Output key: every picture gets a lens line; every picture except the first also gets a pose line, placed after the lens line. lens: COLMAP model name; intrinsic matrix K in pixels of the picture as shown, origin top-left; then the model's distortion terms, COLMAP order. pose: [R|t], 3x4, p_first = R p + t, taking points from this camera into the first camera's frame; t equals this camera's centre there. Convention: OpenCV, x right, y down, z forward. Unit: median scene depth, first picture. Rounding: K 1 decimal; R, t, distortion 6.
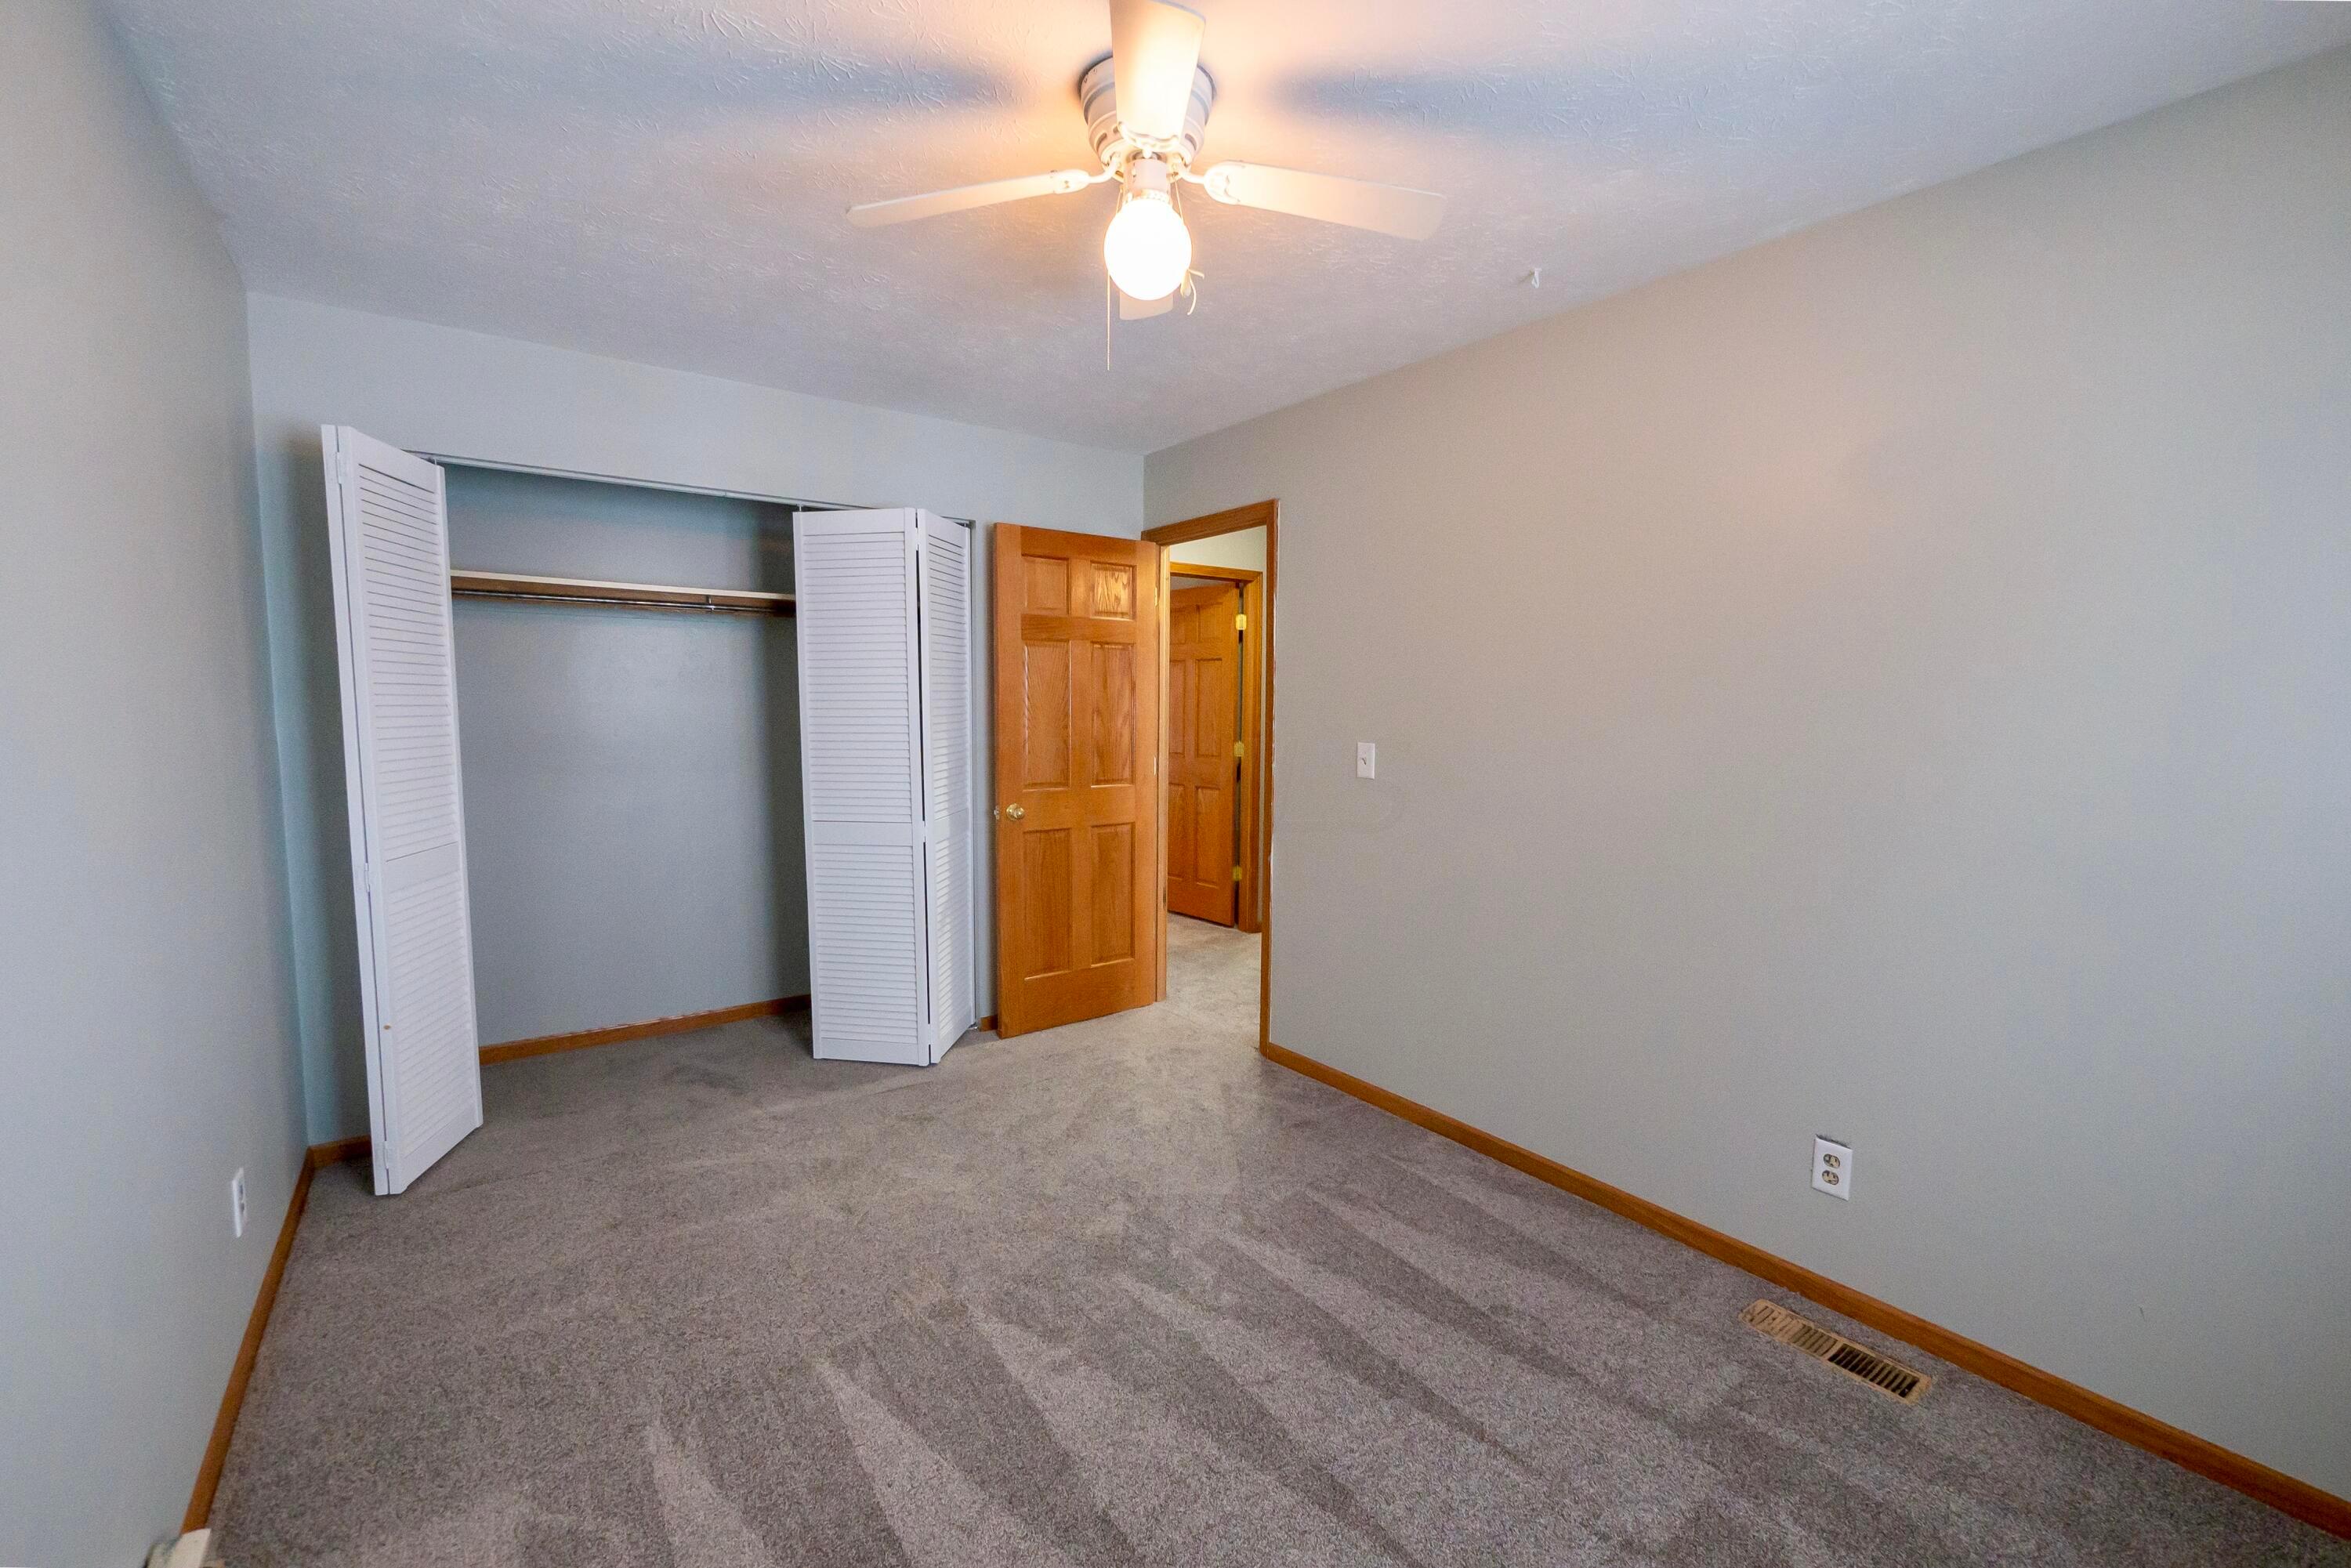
lens RADIAL K [[989.4, 0, 1175.4], [0, 989.4, 793.4], [0, 0, 1]] dist [-0.014370, 0.000206]
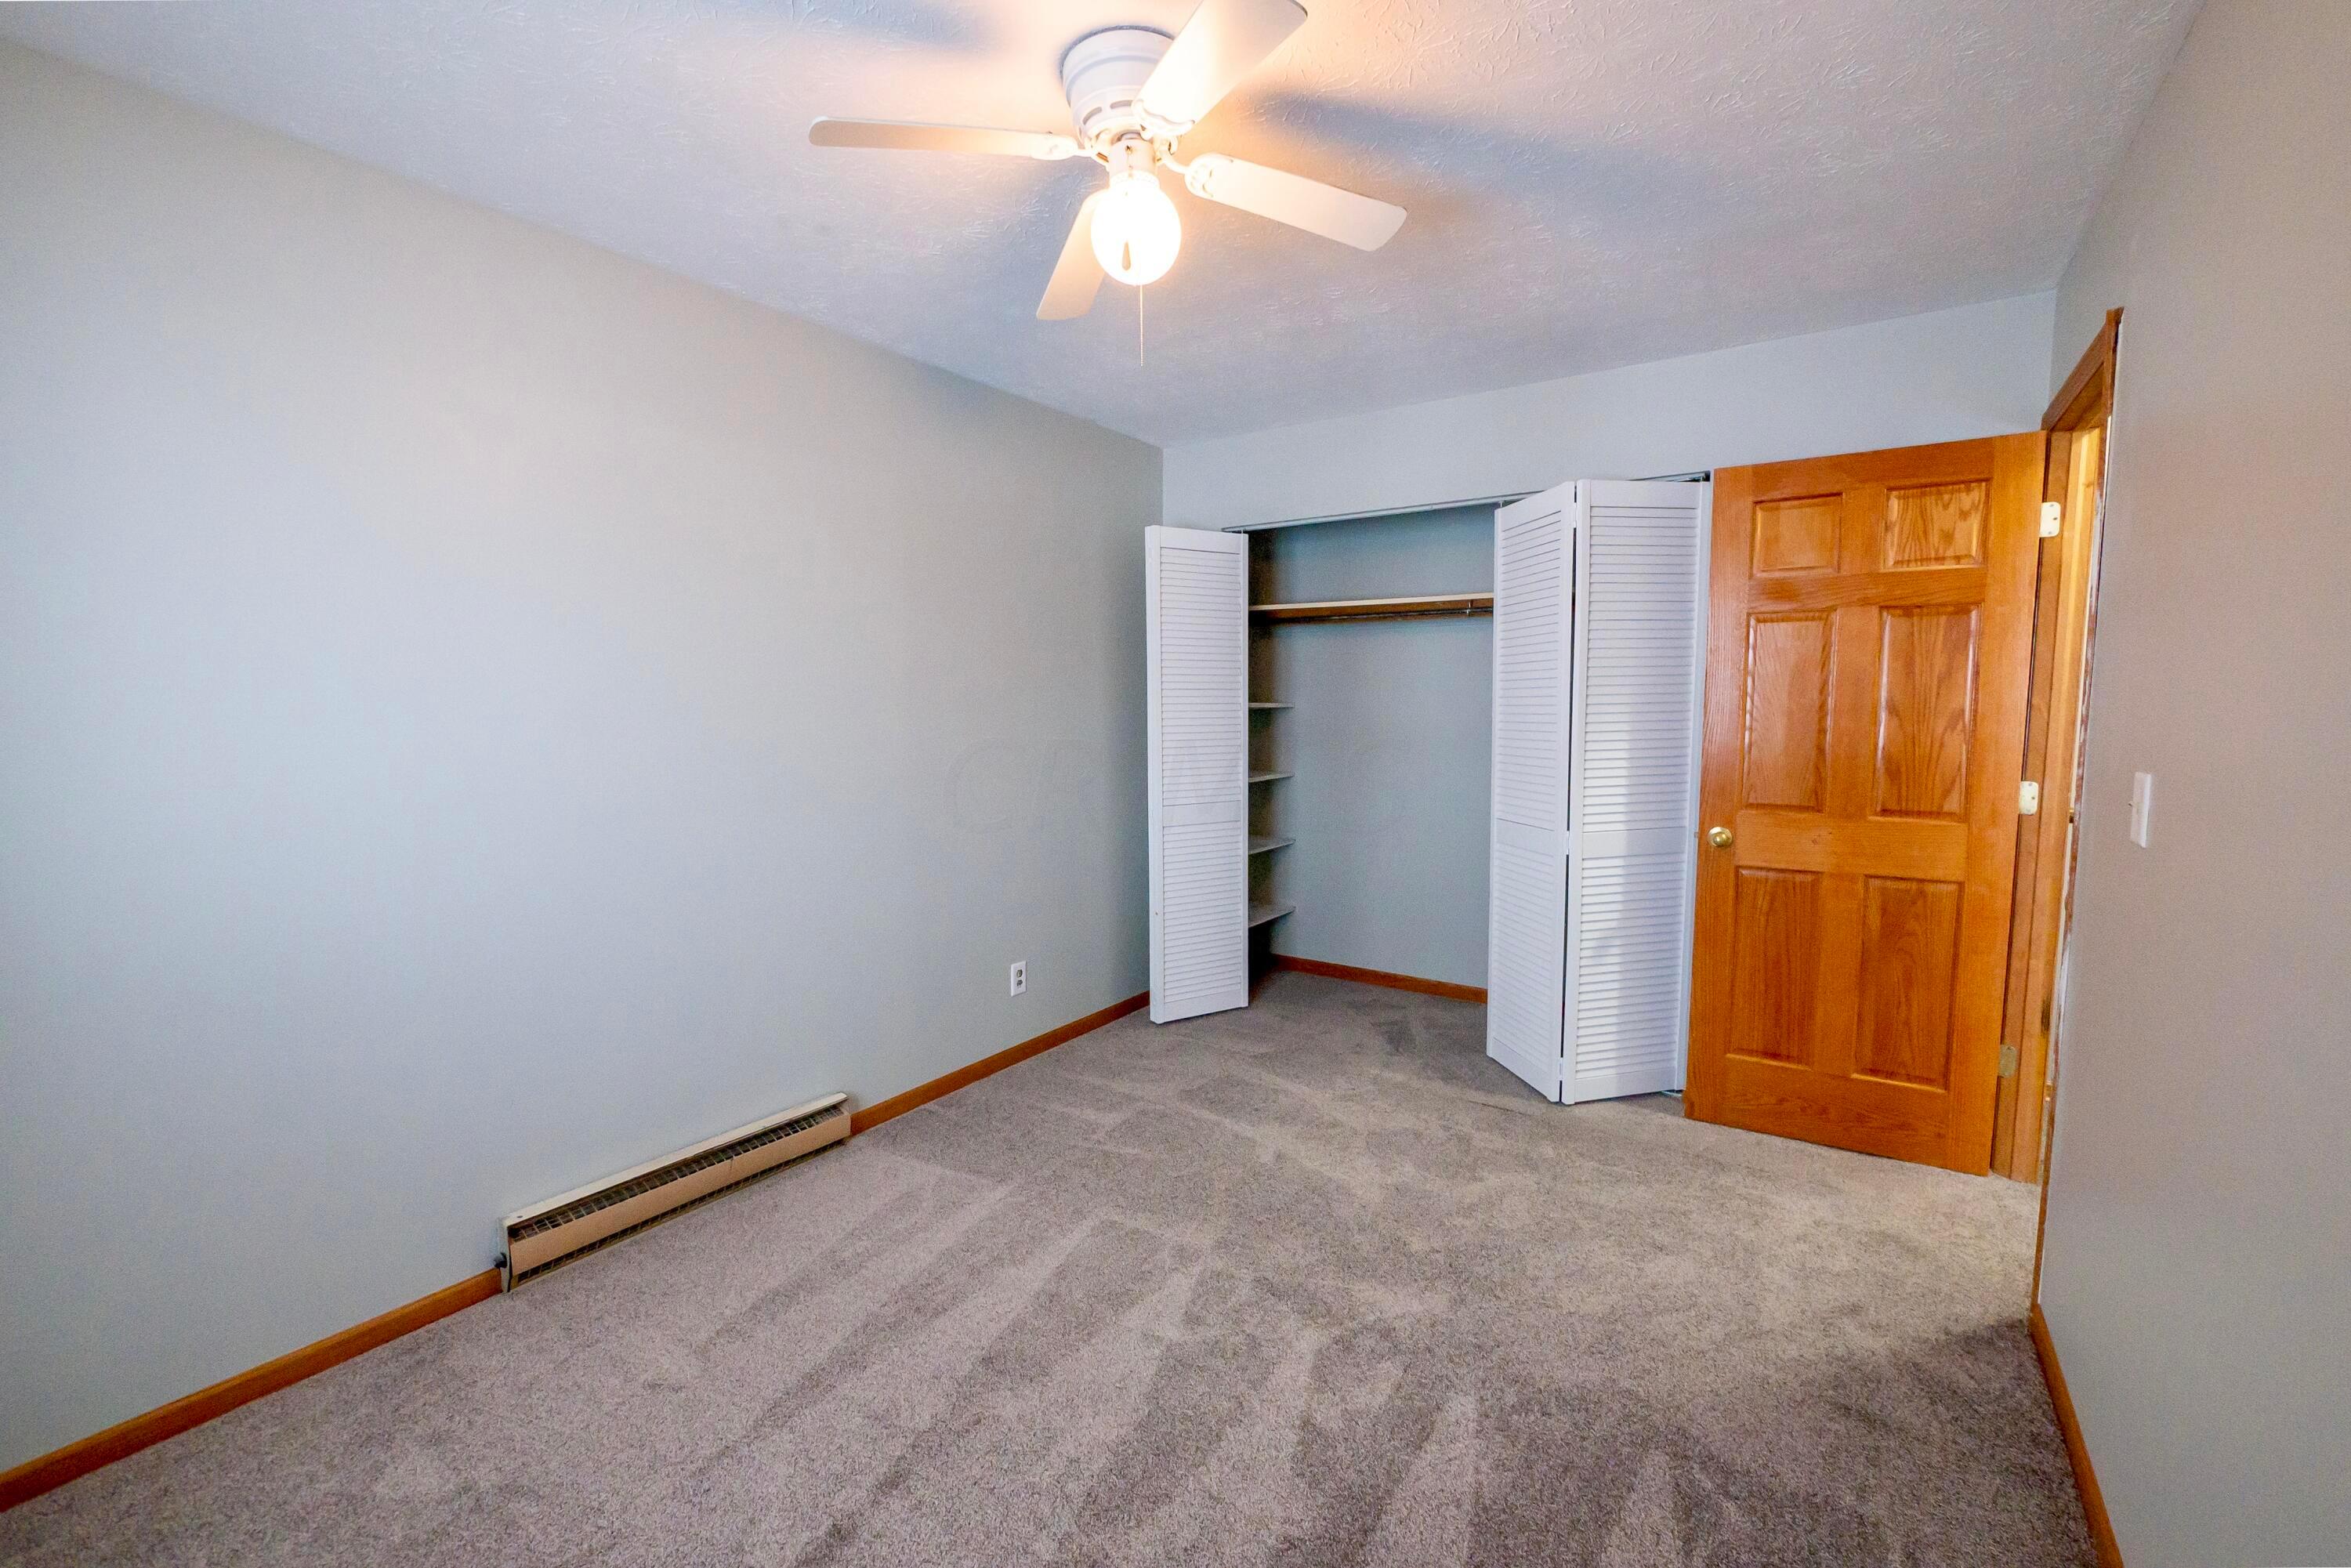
lens RADIAL K [[989.4, 0, 1175.4], [0, 989.4, 793.4], [0, 0, 1]] dist [-0.014370, 0.000206]
pose [[0.317982, 0.082767, -0.944477, 0.424722], [-0.079140, 0.995023, 0.060552, -0.028463], [0.944788, 0.055492, 0.322950, 0.336318]]
